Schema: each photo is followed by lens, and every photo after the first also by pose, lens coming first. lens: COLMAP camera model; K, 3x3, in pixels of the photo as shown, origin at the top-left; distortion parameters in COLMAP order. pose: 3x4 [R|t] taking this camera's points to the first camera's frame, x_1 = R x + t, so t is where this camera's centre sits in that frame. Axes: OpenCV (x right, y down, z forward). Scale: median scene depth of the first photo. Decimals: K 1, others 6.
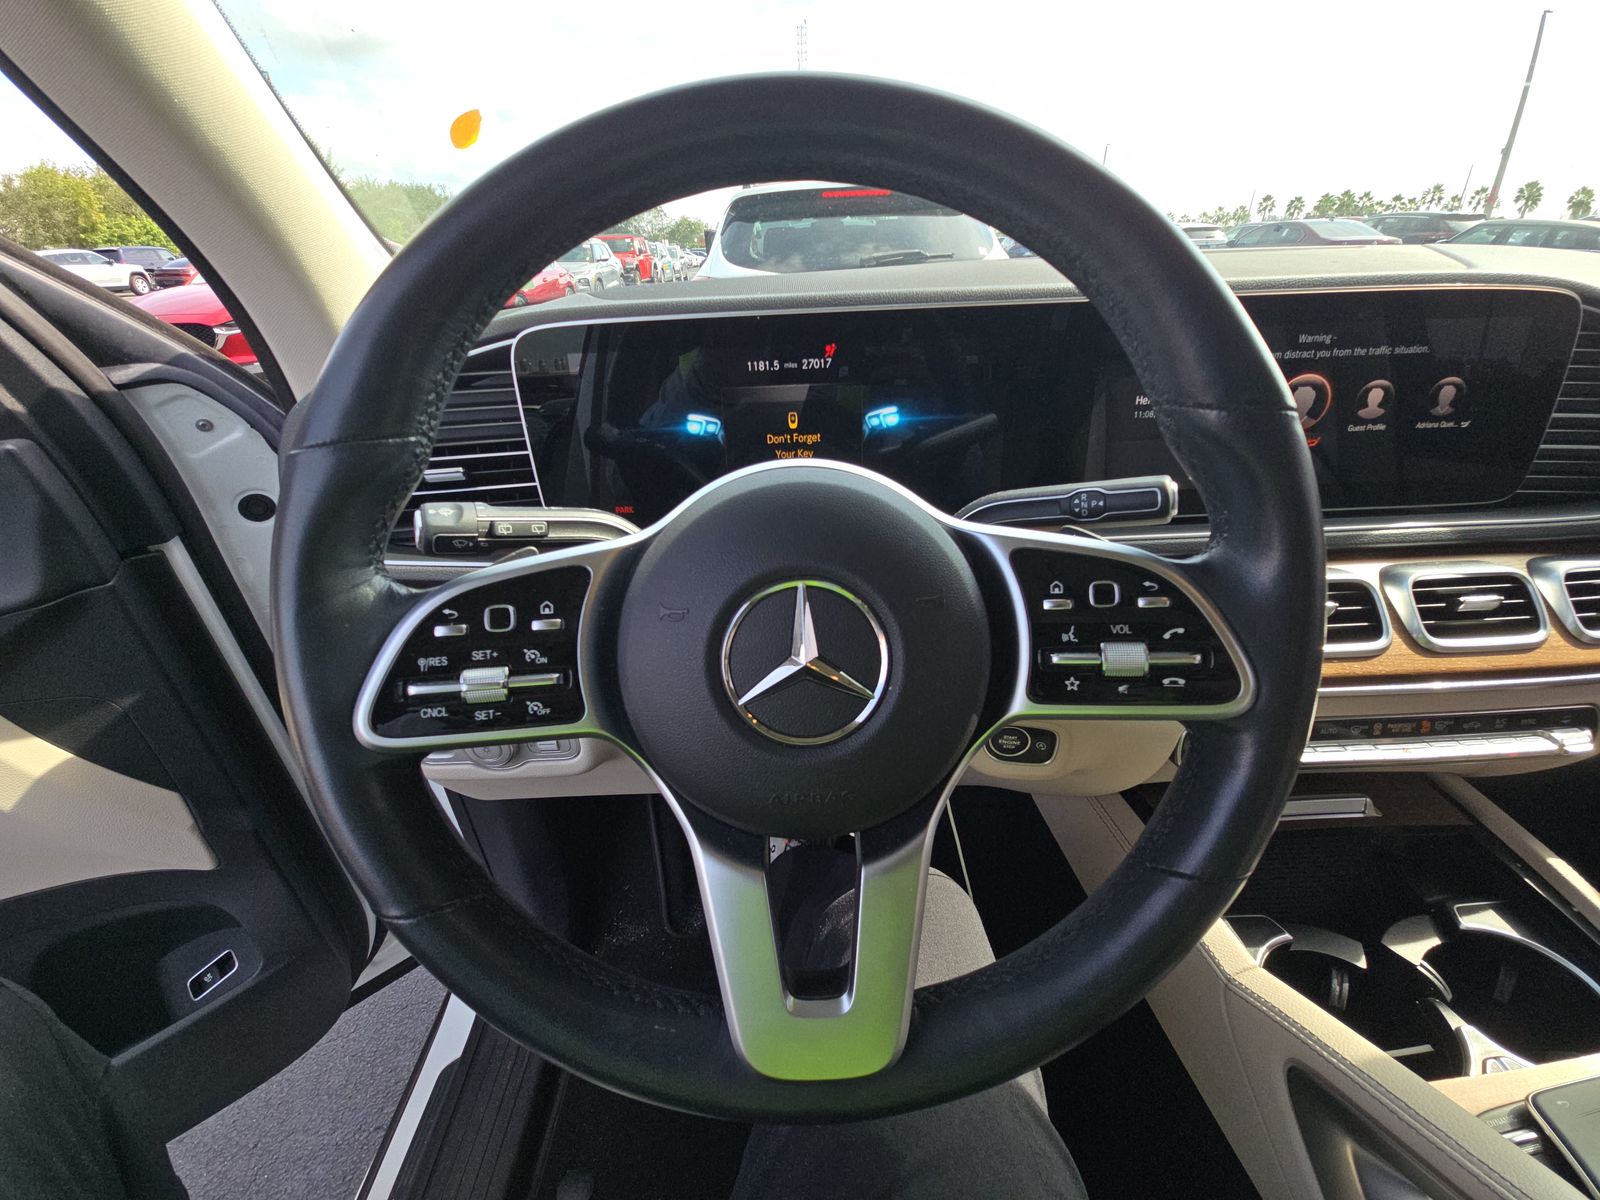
lens RADIAL K [[659.9, 0, 800.0], [0, 659.9, 600.0], [0, 0, 1]] dist [0.008295, -0.007151]
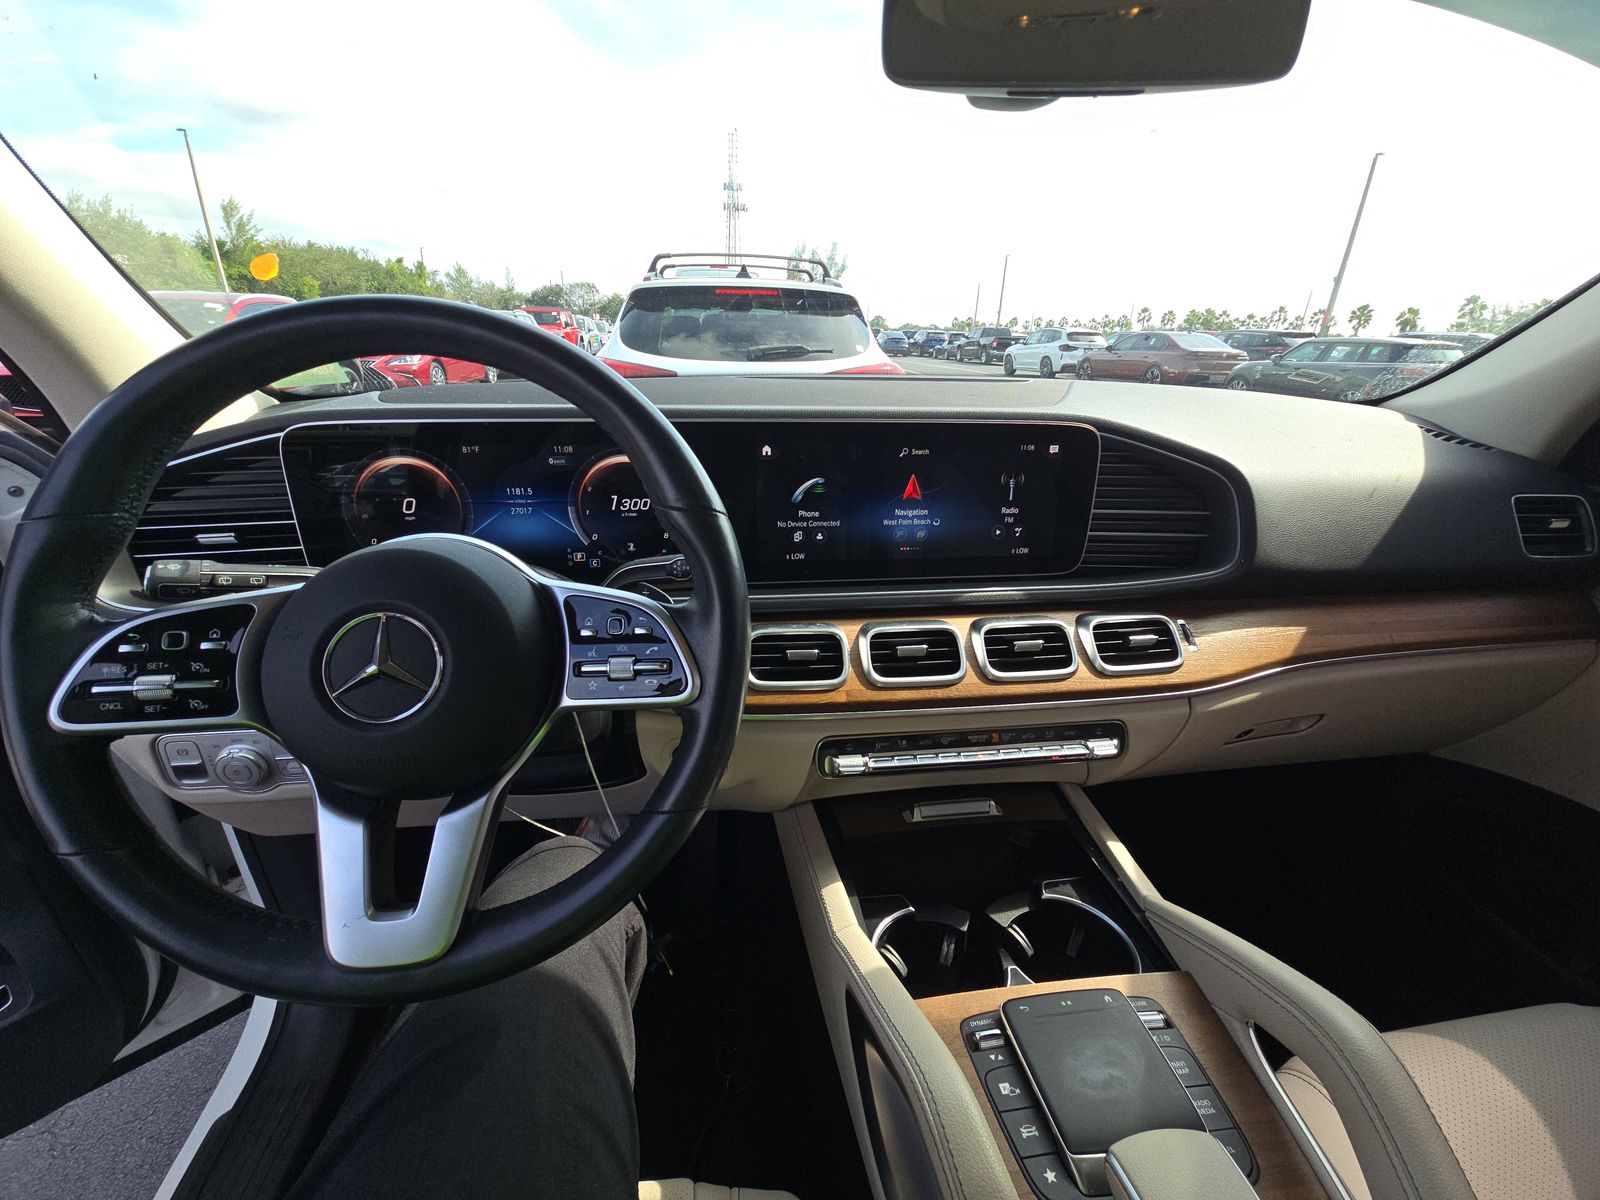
lens RADIAL K [[659.9, 0, 800.0], [0, 659.9, 600.0], [0, 0, 1]] dist [0.008295, -0.007151]
pose [[0.993527, 0.009797, 0.113177, 0.537022], [0.001954, 0.994653, -0.103253, 0.068083], [-0.113583, 0.102806, 0.988195, -0.418425]]
